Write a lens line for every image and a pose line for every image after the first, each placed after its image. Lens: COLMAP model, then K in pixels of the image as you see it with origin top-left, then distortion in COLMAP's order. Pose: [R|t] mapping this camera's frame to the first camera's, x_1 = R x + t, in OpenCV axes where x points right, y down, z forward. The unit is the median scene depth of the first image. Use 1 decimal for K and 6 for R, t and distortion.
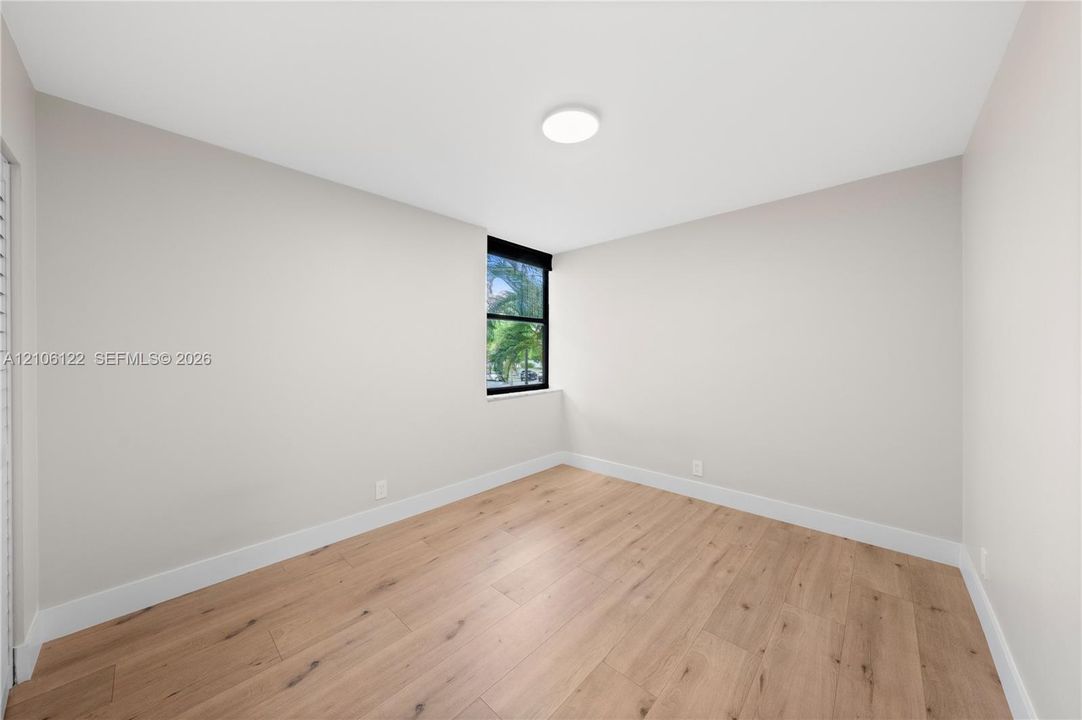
lens RADIAL K [[367.3, 0, 540.3], [0, 367.3, 354.7], [0, 0, 1]] dist [-0.000130, -0.000083]
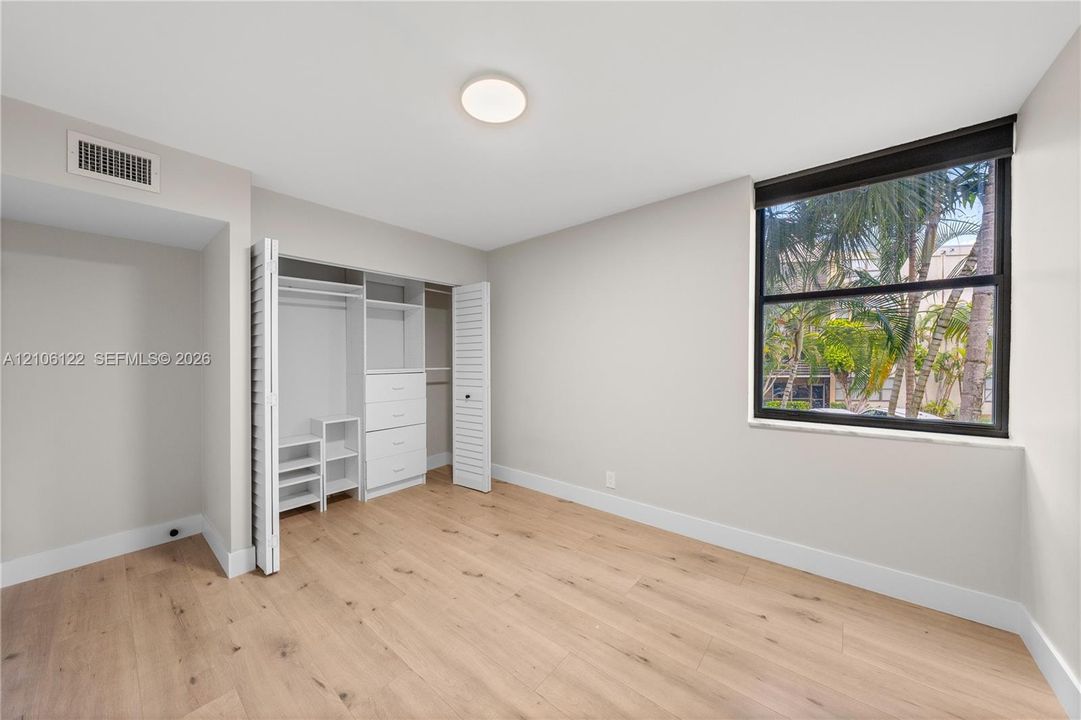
lens RADIAL K [[367.0, 0, 539.8], [0, 367.0, 354.7], [0, 0, 1]] dist [-0.000130, -0.000083]
pose [[0.060218, -0.001389, -0.998184, 0.704136], [0.005074, 0.999987, -0.001086, -0.011494], [0.998172, -0.005000, 0.060224, 0.767123]]
